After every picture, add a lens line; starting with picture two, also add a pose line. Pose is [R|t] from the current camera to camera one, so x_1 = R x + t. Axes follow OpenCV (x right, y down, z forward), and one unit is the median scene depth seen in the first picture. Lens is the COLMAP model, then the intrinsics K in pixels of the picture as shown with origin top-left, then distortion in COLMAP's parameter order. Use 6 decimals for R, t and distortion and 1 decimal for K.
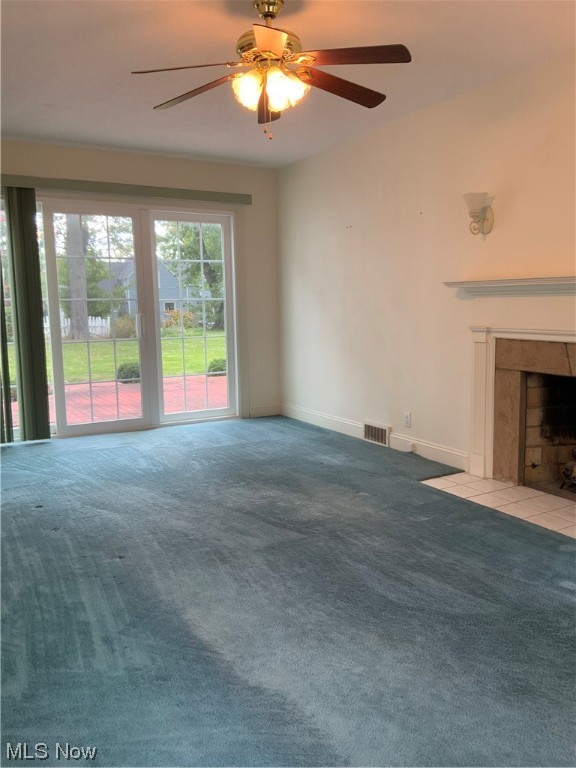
lens RADIAL K [[644.0, 0, 292.1], [0, 644.0, 382.9], [0, 0, 1]] dist [0.113721, -0.060877]
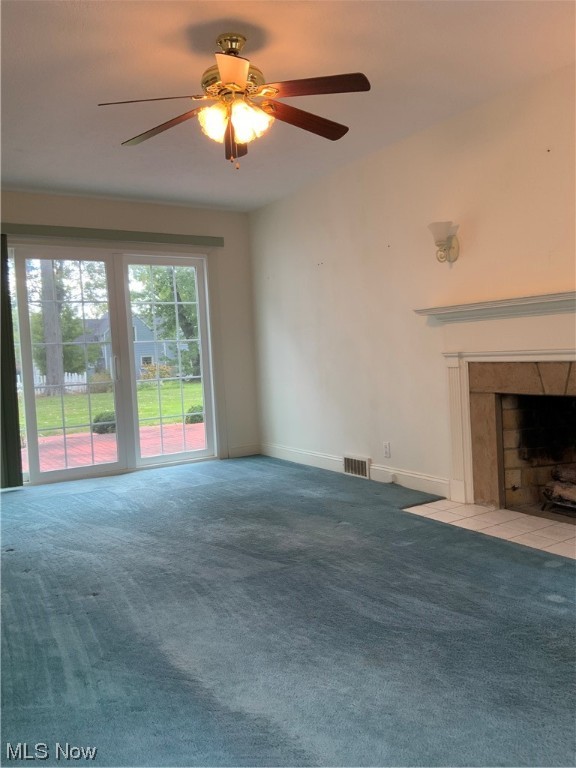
lens RADIAL K [[644.0, 0, 288.1], [0, 644.0, 384.7], [0, 0, 1]] dist [0.113721, -0.060877]
pose [[0.999007, -0.035235, 0.027271, 0.004924], [0.037294, 0.996172, -0.079058, 0.037563], [-0.024381, 0.079996, 0.996497, 0.005938]]
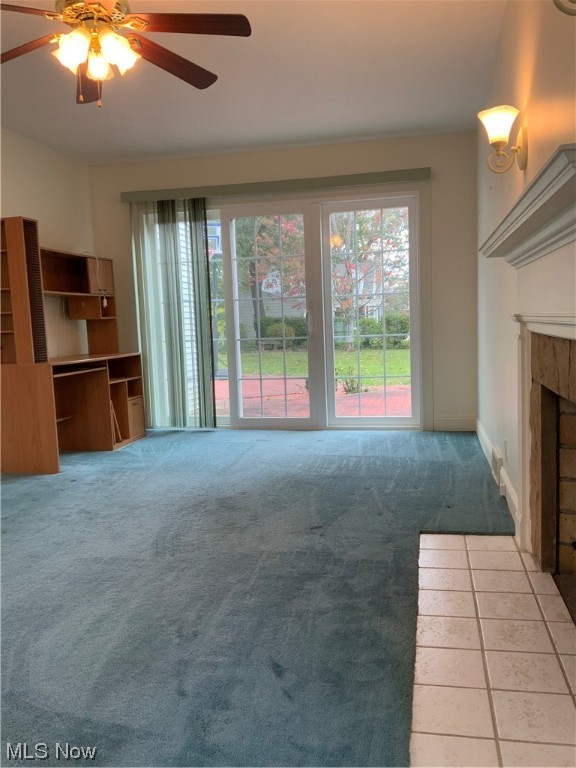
lens RADIAL K [[644.0, 0, 290.6], [0, 644.0, 385.7], [0, 0, 1]] dist [0.113721, -0.060877]
pose [[0.738090, 0.054939, -0.672462, 0.608620], [-0.059119, 0.998112, 0.016656, -0.014507], [0.672107, 0.027462, 0.739944, 0.399795]]
